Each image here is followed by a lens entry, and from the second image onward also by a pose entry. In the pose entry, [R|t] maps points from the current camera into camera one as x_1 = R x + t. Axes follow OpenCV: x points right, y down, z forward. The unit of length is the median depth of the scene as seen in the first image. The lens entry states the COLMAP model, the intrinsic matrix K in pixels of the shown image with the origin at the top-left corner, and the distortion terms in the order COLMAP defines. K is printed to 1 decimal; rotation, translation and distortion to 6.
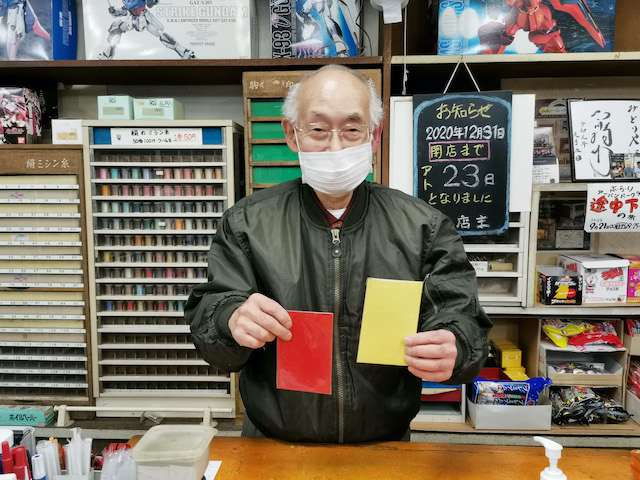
lens RADIAL K [[517.0, 0, 320.0], [0, 517.0, 240.0], [0, 0, 1]] dist [0.036569, 0.001955]
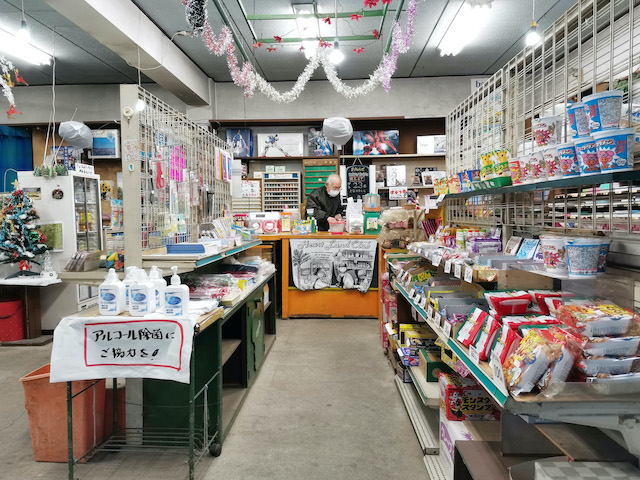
lens RADIAL K [[479.2, 0, 320.0], [0, 479.2, 240.0], [0, 0, 1]] dist [0.060641, 0.000008]
pose [[0.999979, -0.004913, -0.004160, -0.007181], [0.004632, 0.997874, -0.065005, 0.517893], [0.004471, 0.064985, 0.997876, -2.571209]]
